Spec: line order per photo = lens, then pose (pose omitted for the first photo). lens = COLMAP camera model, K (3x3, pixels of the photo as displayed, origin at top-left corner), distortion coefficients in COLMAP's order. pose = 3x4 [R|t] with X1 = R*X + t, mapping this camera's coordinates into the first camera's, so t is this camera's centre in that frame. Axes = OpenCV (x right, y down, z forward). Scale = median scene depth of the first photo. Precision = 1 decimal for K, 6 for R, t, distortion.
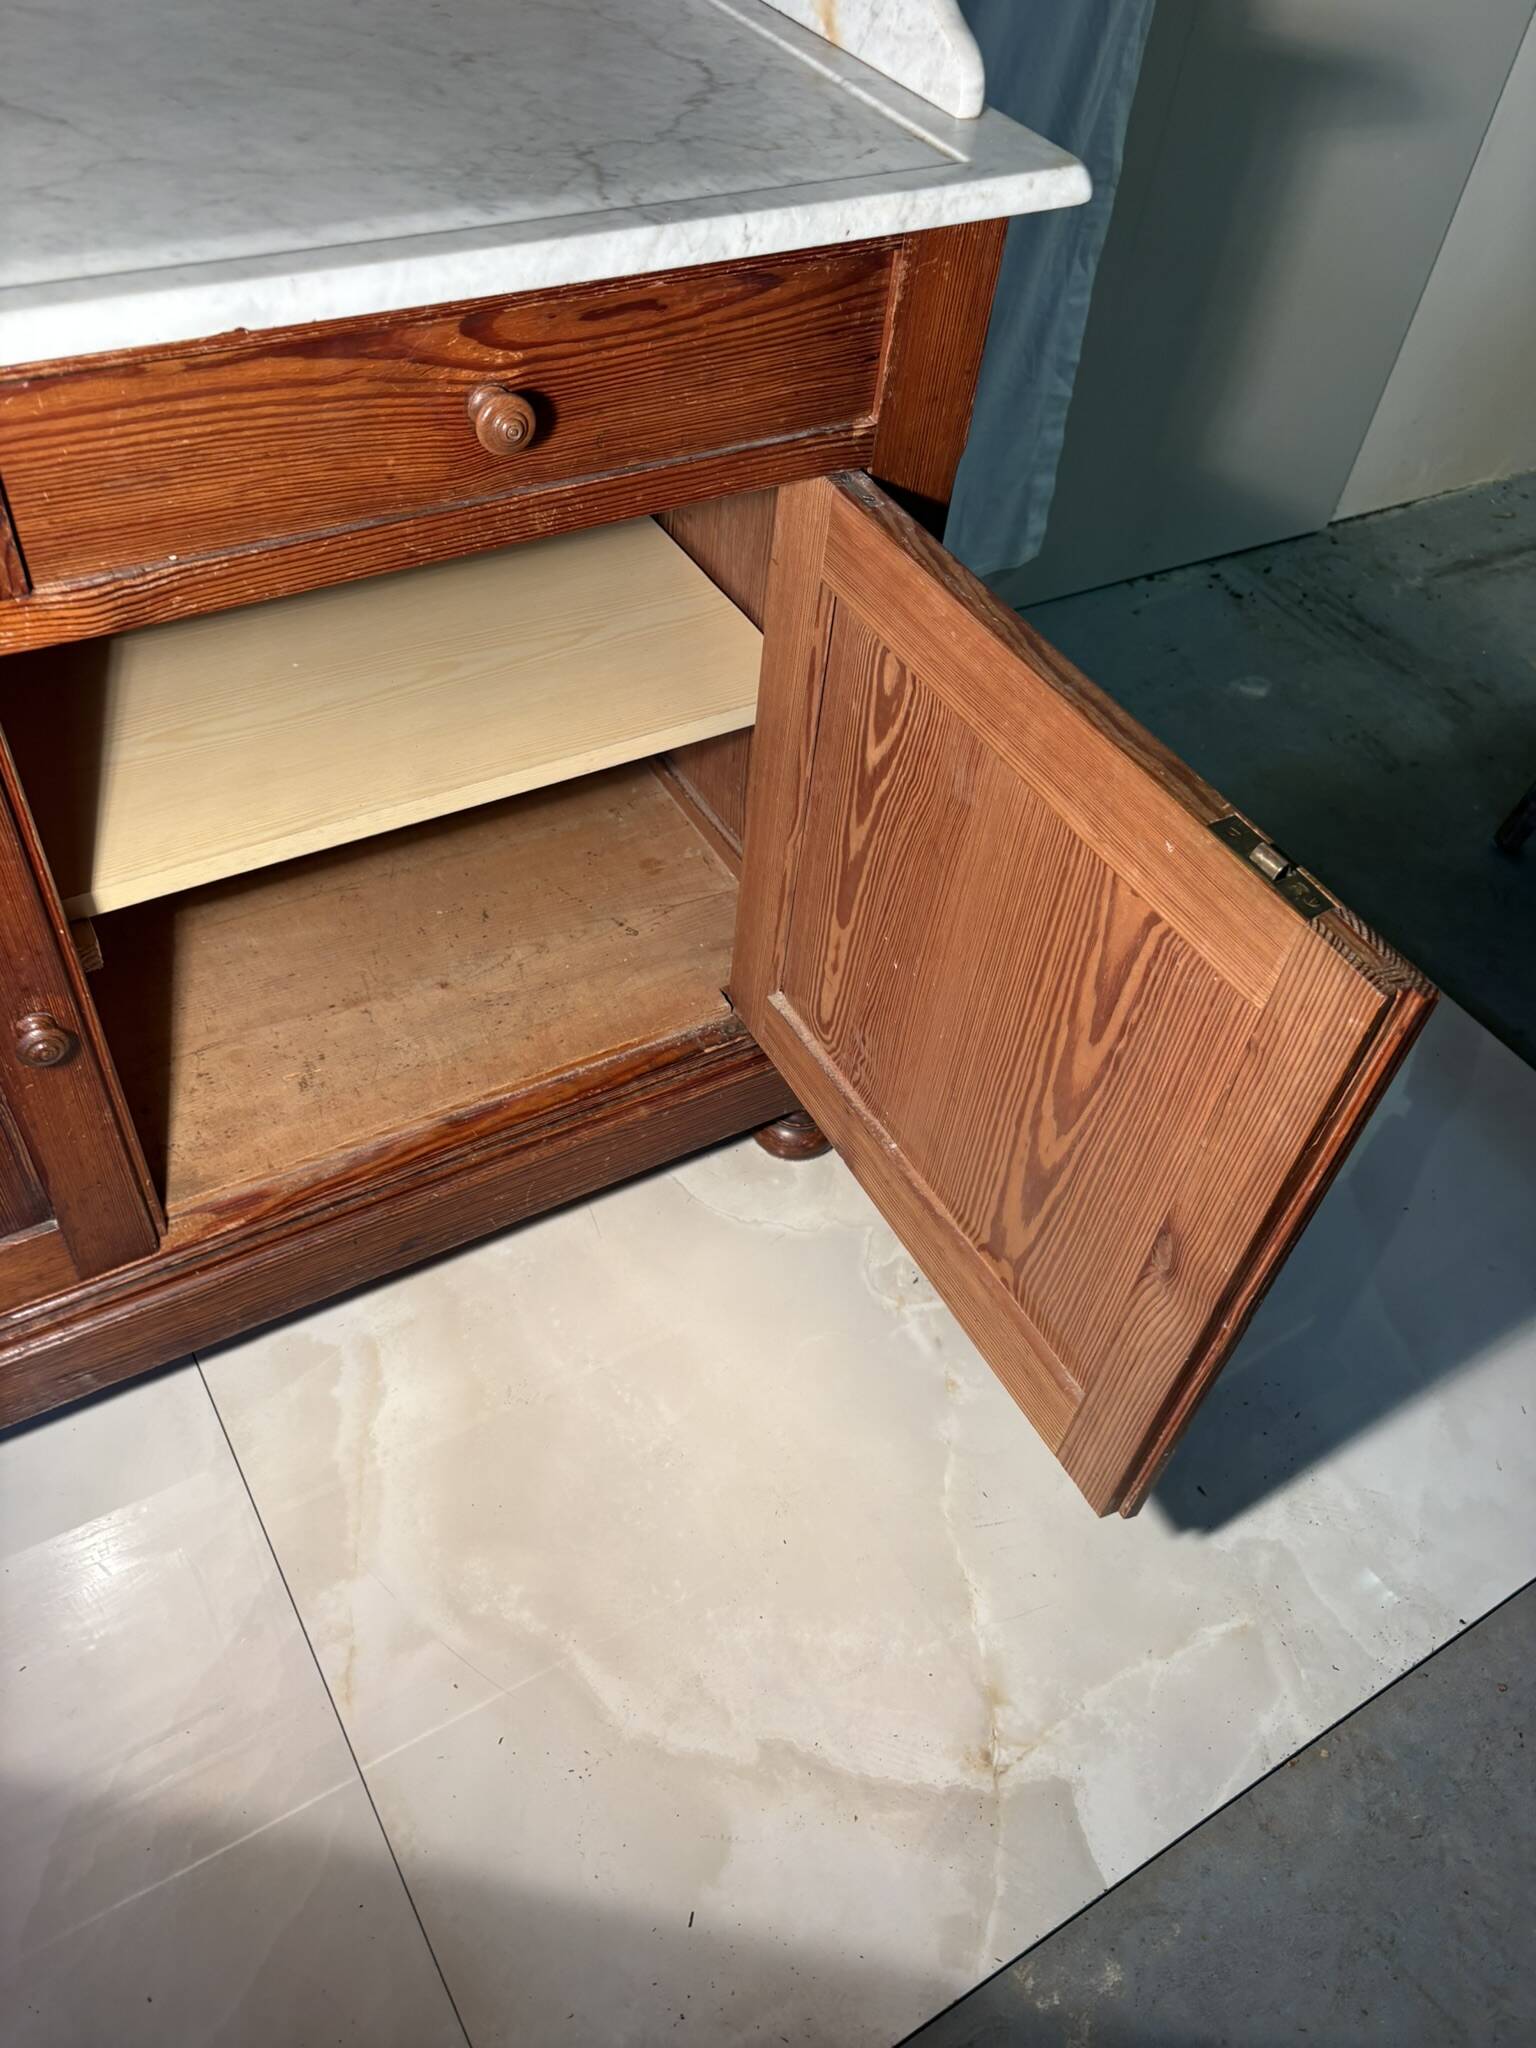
lens RADIAL K [[1568.5, 0, 767.0], [0, 1568.5, 1011.3], [0, 0, 1]] dist [0.000337, 0.000657]
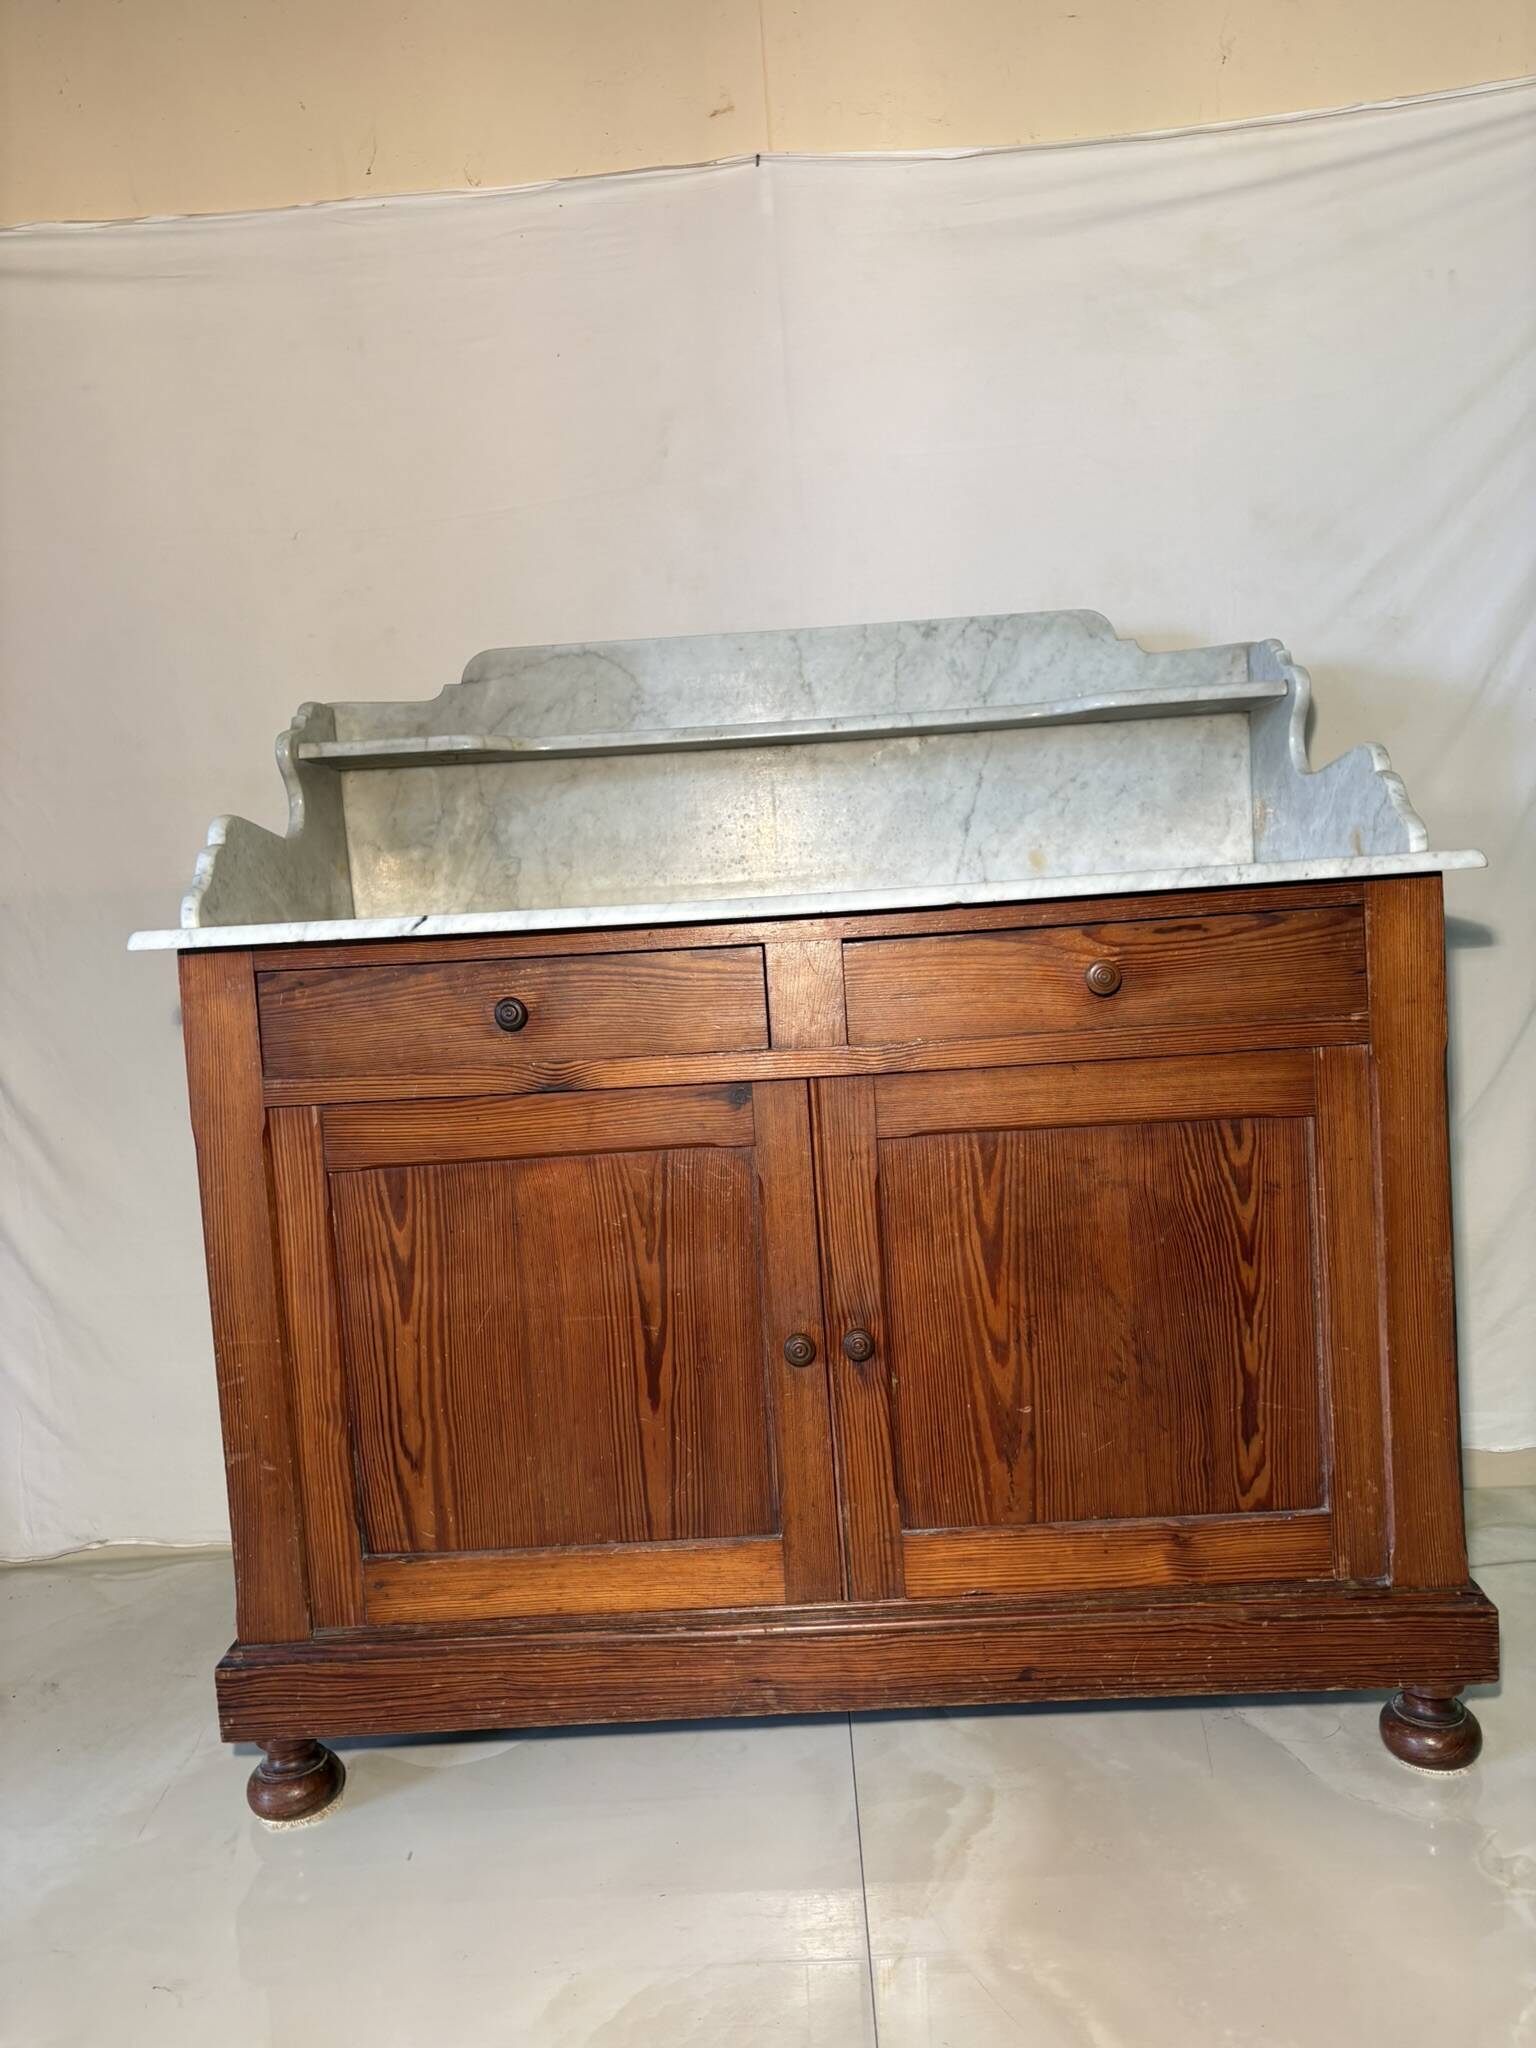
lens RADIAL K [[1536.8, 0, 778.5], [0, 1536.8, 1035.4], [0, 0, 1]] dist [0.079523, -0.114970]
pose [[0.840475, -0.102024, -0.532159, 0.440173], [-0.289515, 0.745616, -0.600198, 0.819235], [0.458021, 0.658519, 0.597134, -0.185784]]
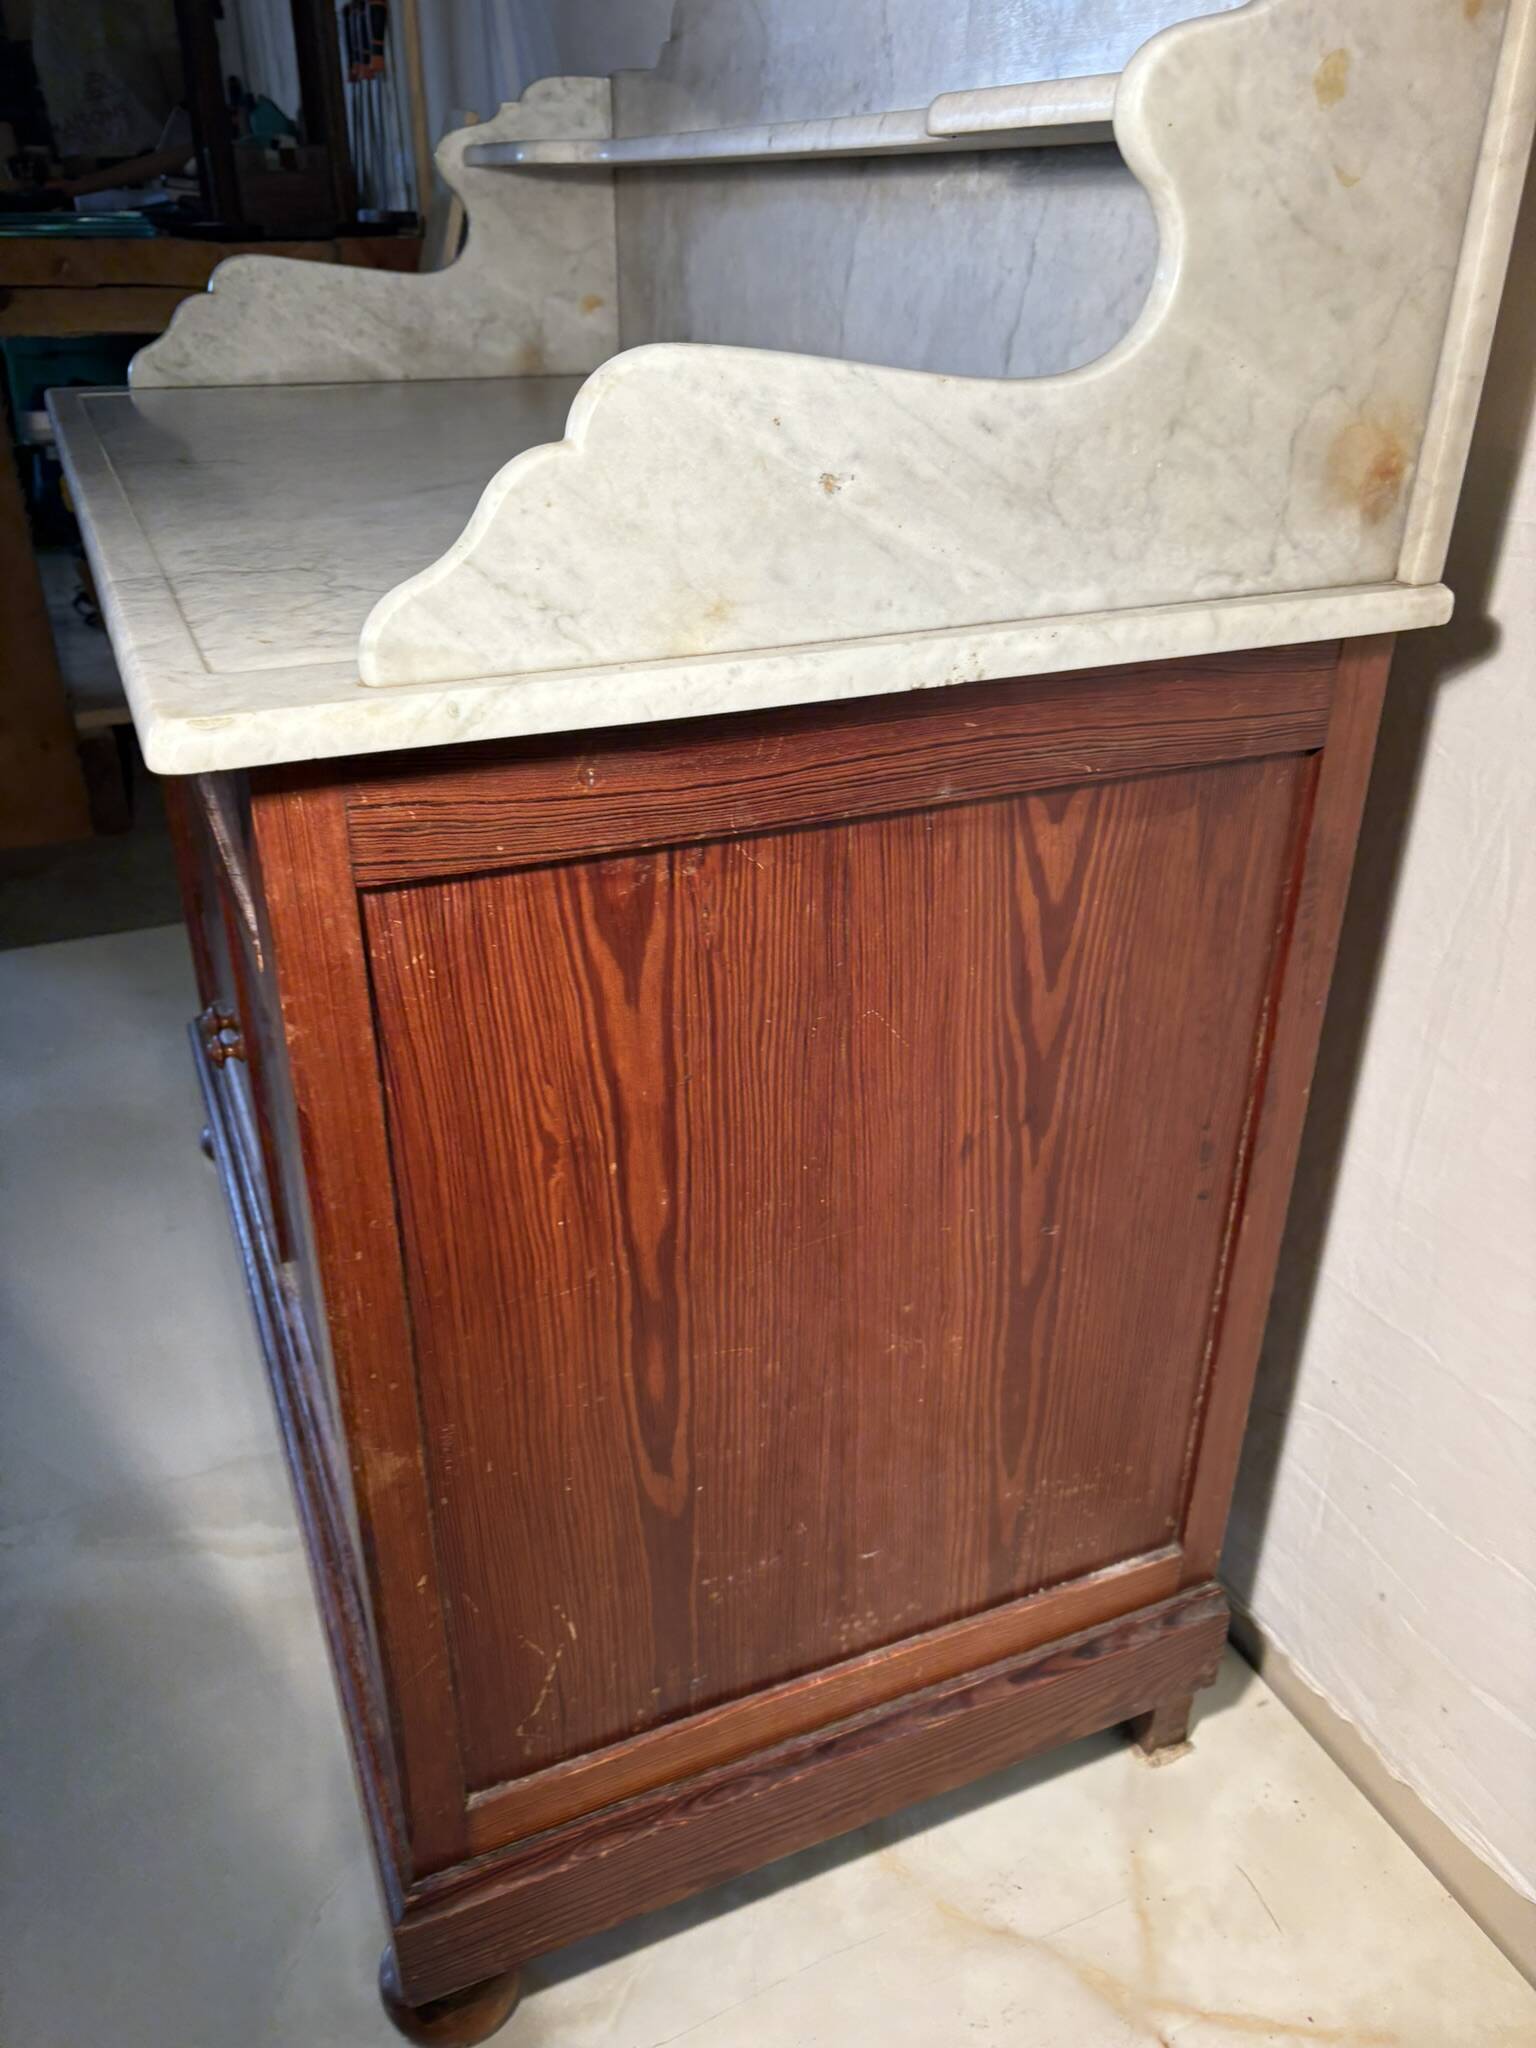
lens RADIAL K [[1575.5, 0, 759.0], [0, 1575.5, 1027.5], [0, 0, 1]] dist [0.007541, 0.006589]
pose [[-0.120131, 0.375969, -0.918812, 0.853001], [-0.740150, 0.582892, 0.335285, -0.893641], [0.661625, 0.720336, 0.208250, 1.147420]]
